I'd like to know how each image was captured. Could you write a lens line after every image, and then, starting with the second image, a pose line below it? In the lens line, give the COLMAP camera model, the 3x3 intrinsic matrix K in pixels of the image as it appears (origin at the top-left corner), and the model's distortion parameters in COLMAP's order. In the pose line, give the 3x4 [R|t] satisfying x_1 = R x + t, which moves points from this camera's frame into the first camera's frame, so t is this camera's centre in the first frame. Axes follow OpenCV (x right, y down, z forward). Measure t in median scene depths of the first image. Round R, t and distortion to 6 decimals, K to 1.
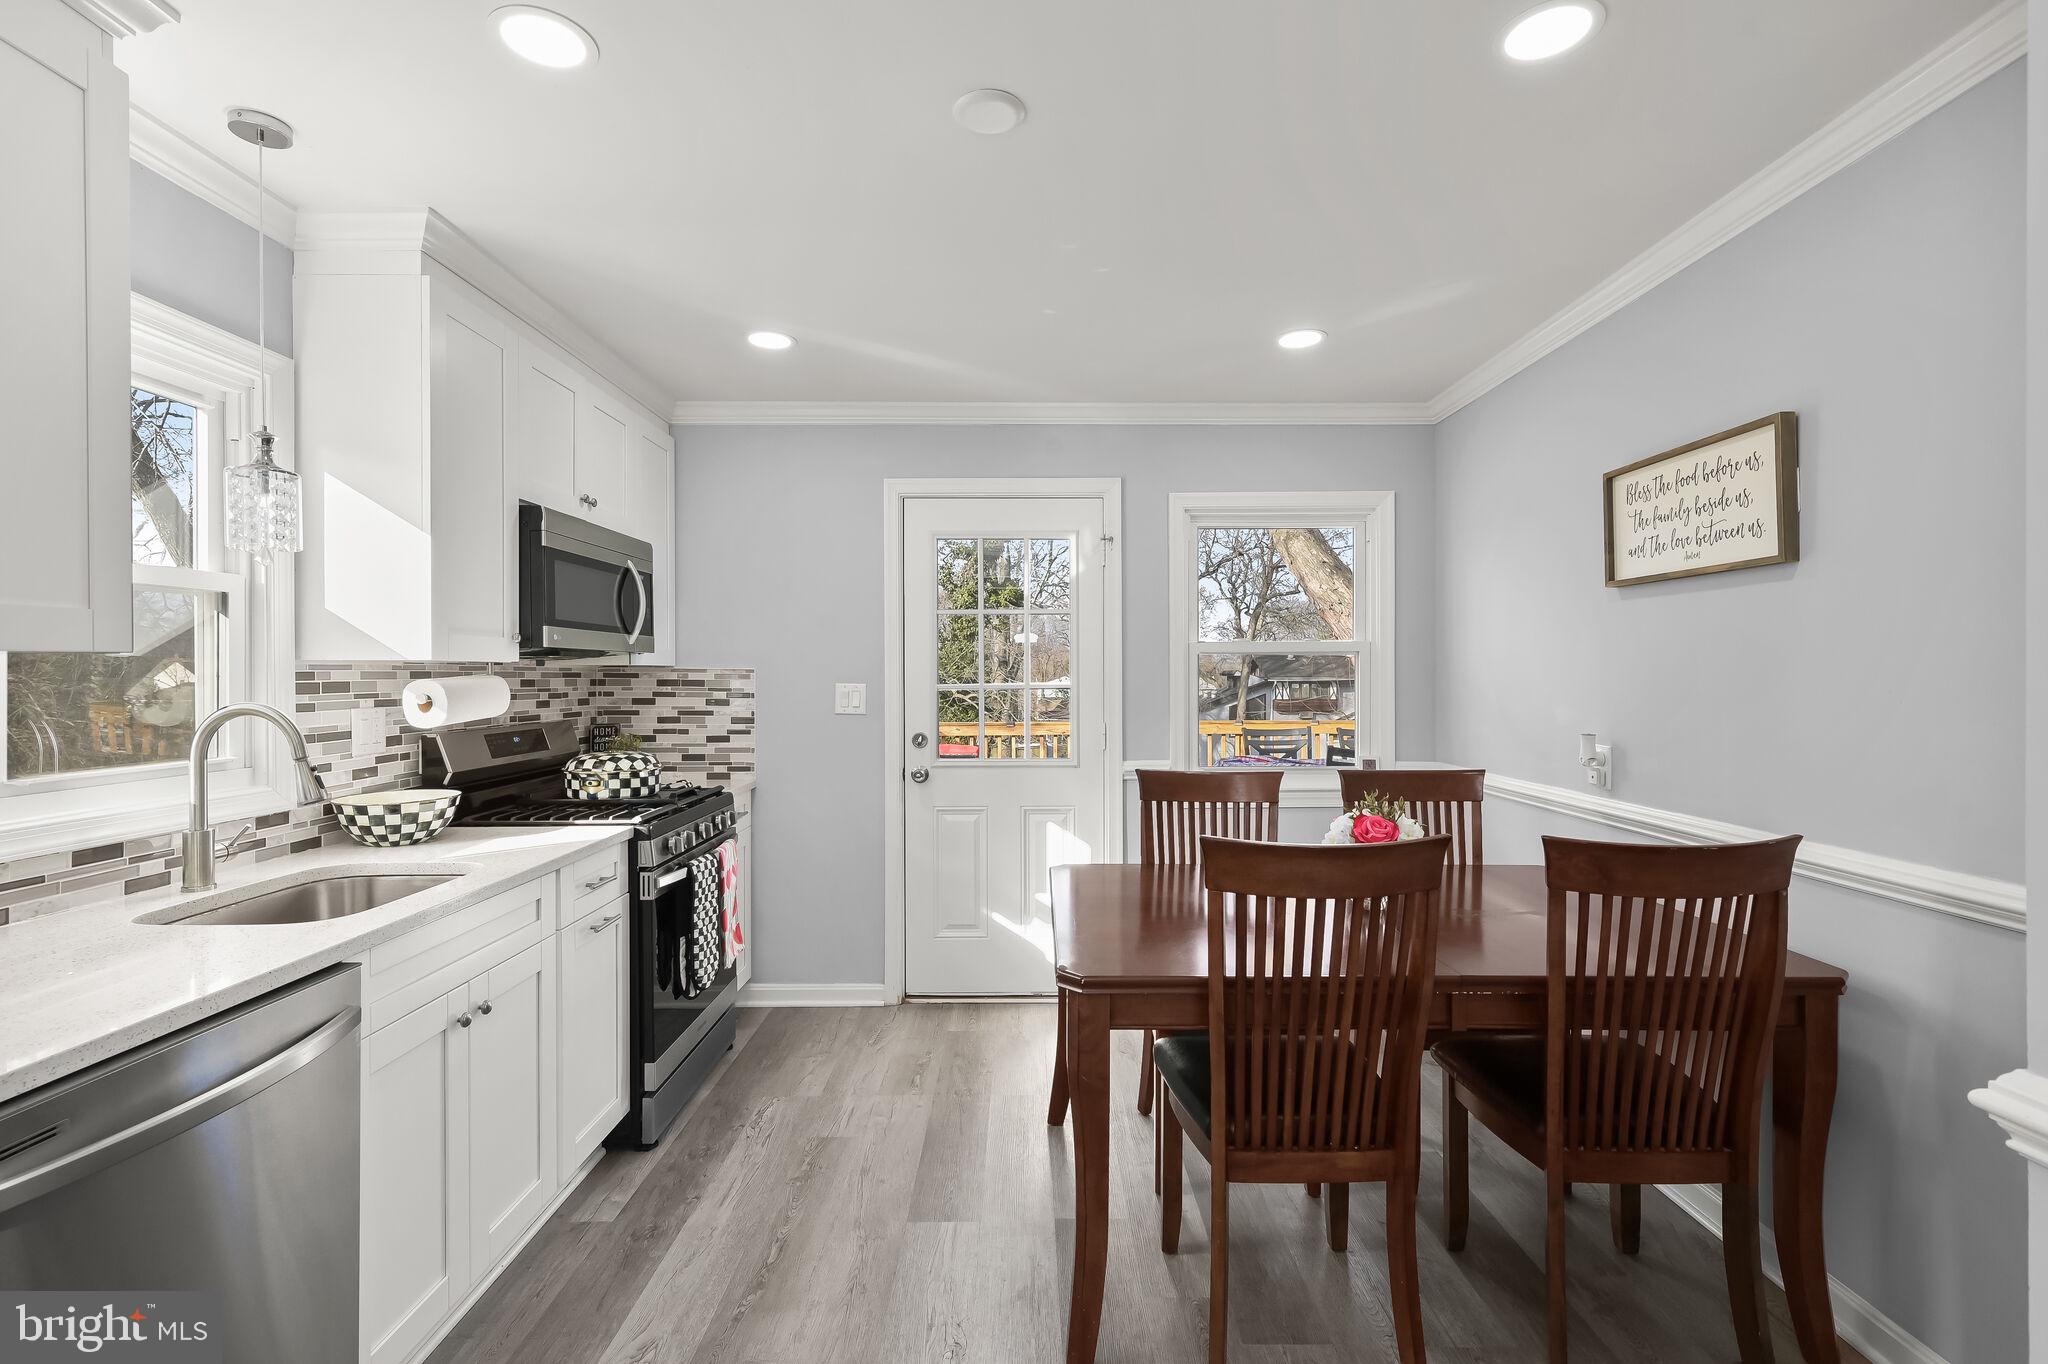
lens RADIAL K [[945.4, 0, 1038.0], [0, 945.4, 681.2], [0, 0, 1]] dist [0.002873, -0.000915]
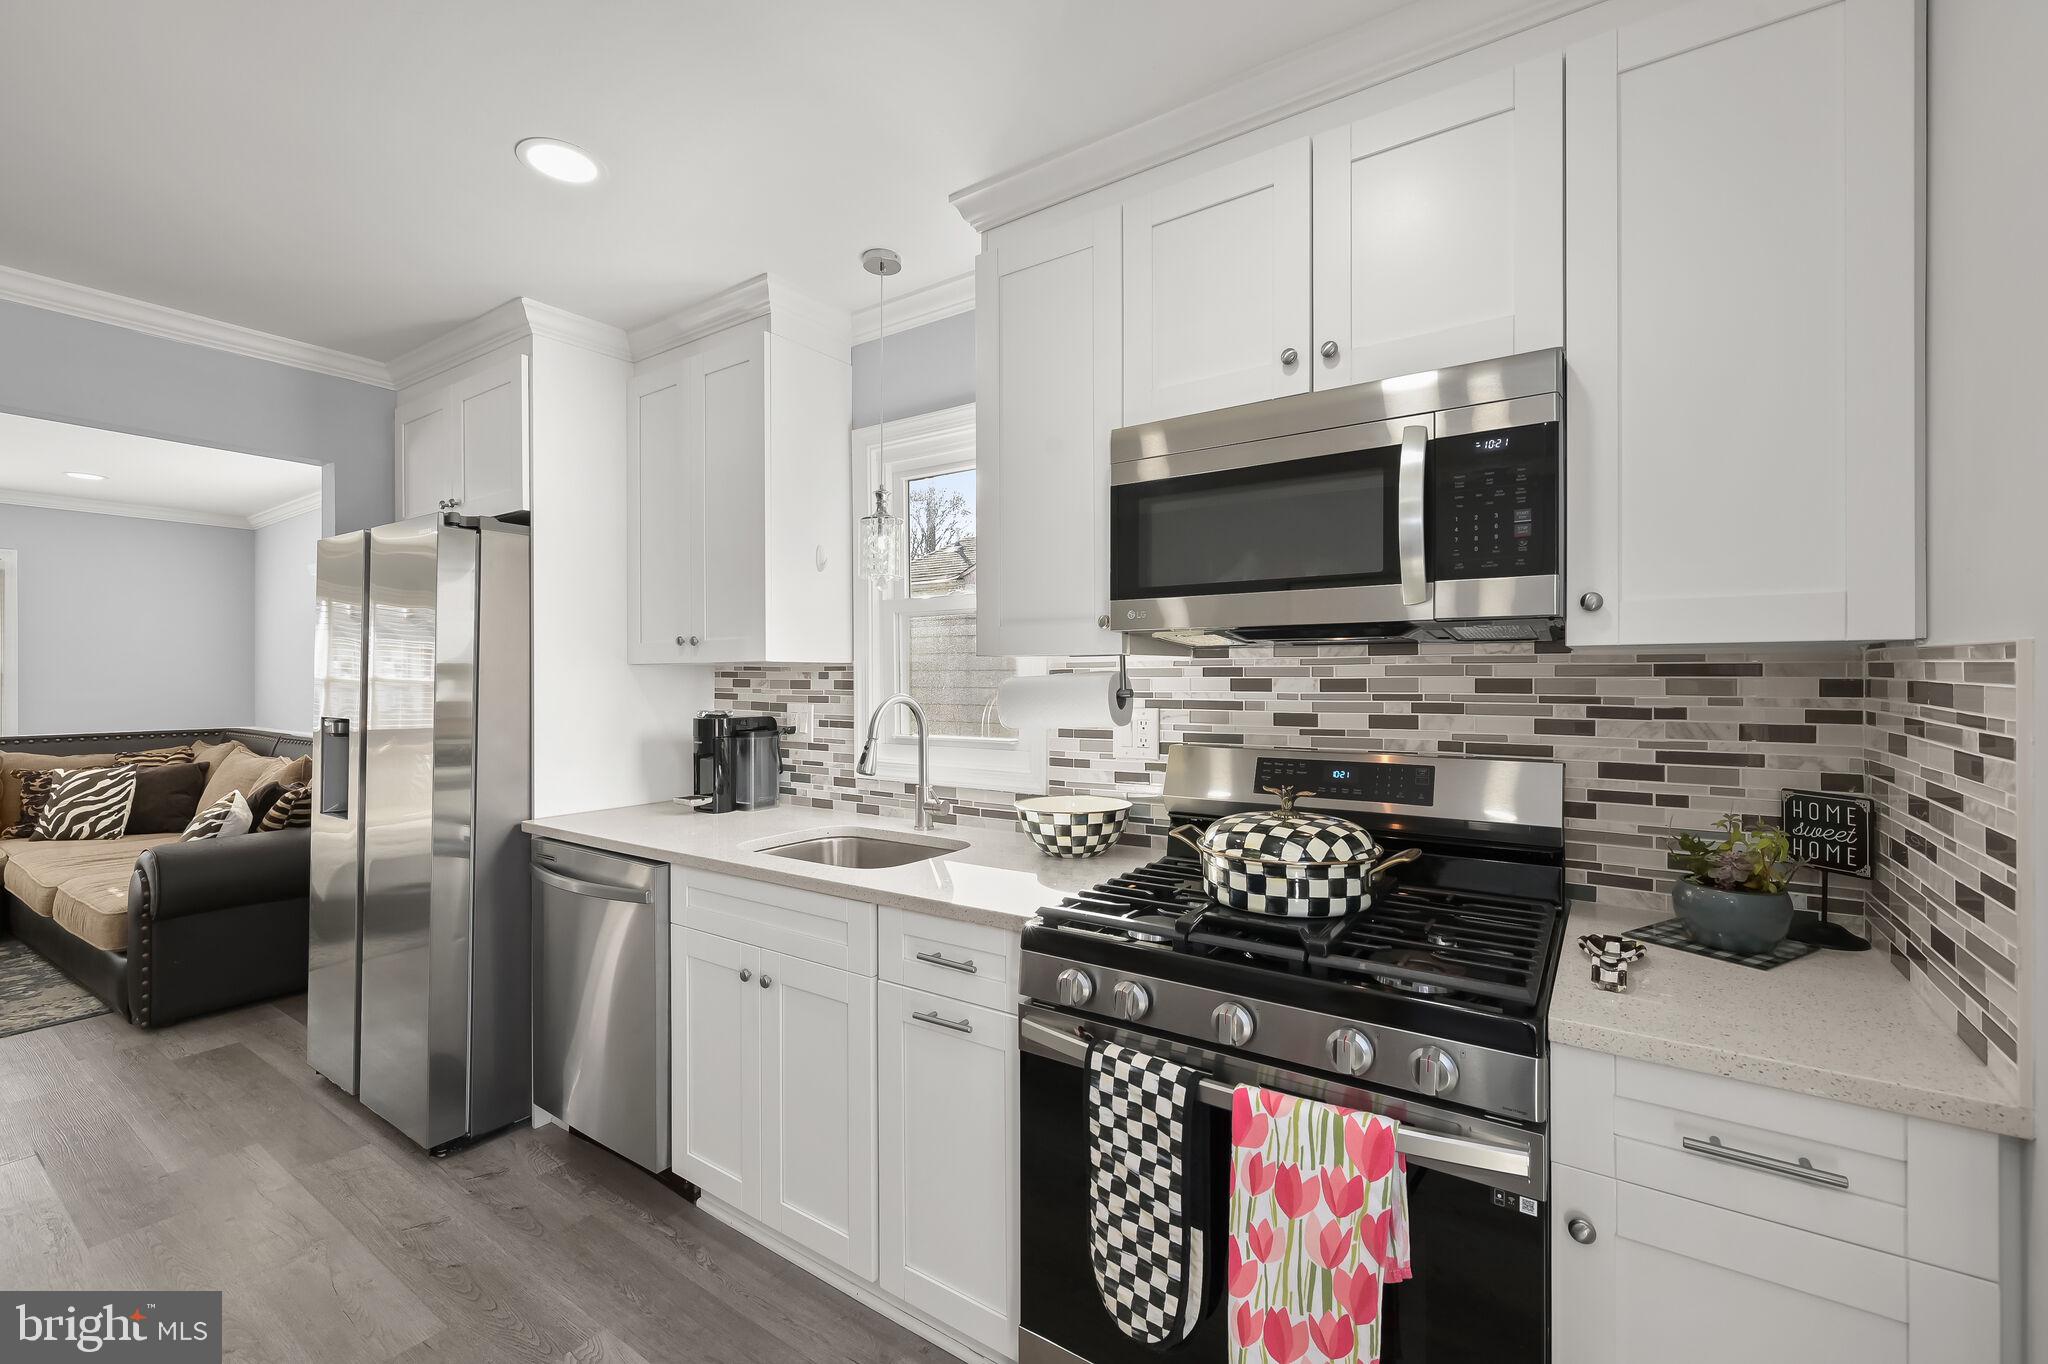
lens RADIAL K [[874.8, 0, 1024.9], [0, 874.8, 671.4], [0, 0, 1]] dist [-0.001581, 0.001102]
pose [[-0.581928, -0.002410, -0.813237, 0.044667], [-0.002876, 0.999995, -0.000906, -0.006141], [0.813235, 0.001812, -0.581932, 1.443847]]
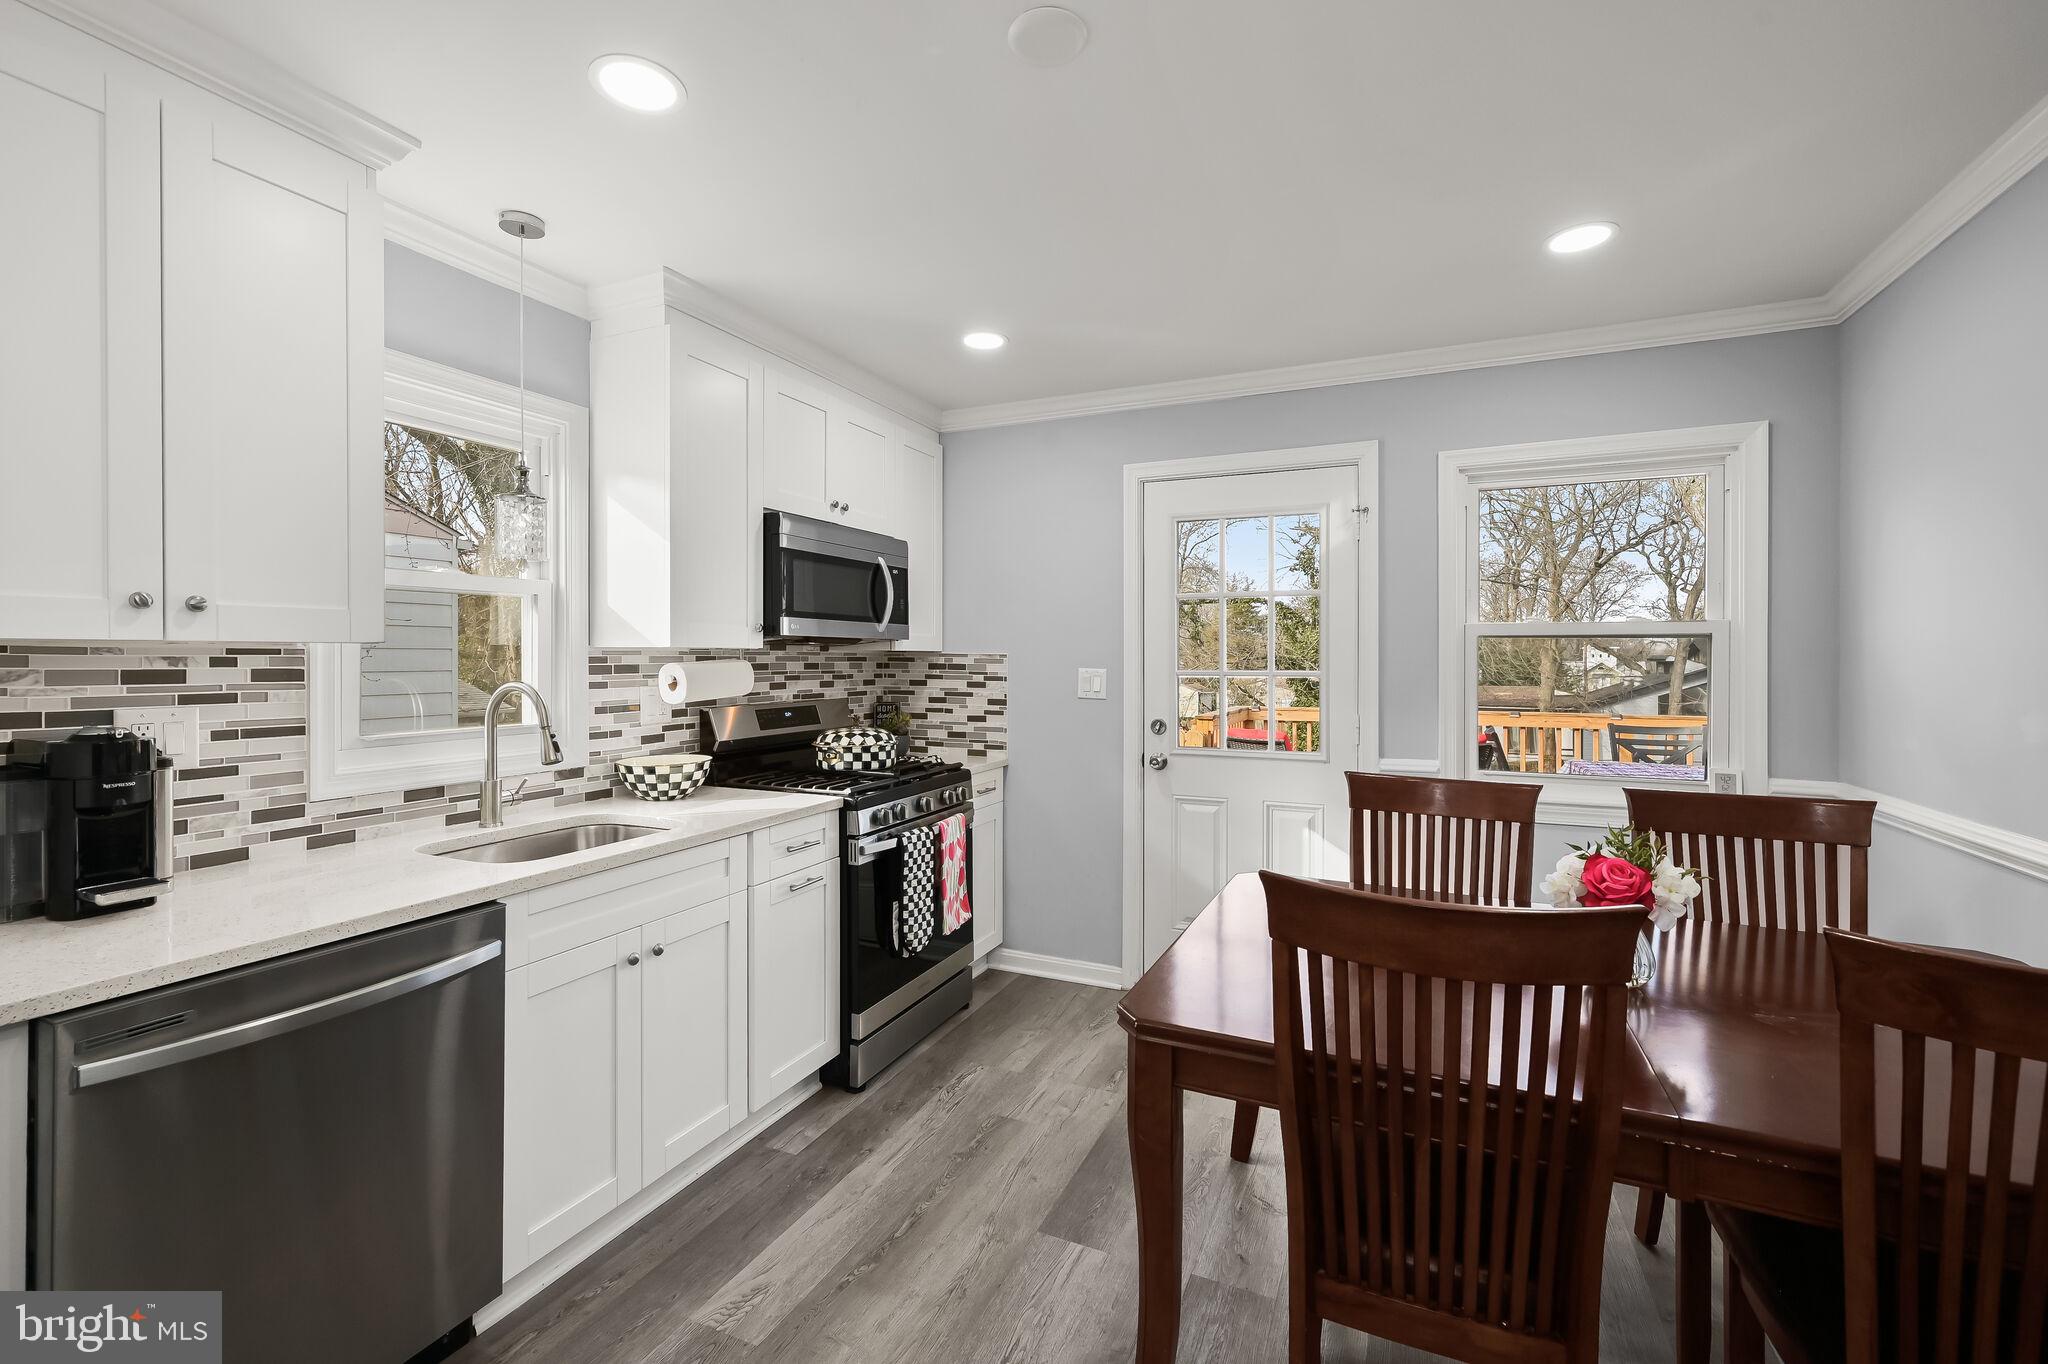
lens RADIAL K [[874.8, 0, 1025.5], [0, 874.8, 662.1], [0, 0, 1]] dist [-0.001581, 0.001102]
pose [[0.905745, 0.005891, -0.423782, 0.213243], [-0.006668, 0.999978, -0.000350, -0.005586], [0.423771, 0.003143, 0.905764, 0.180022]]
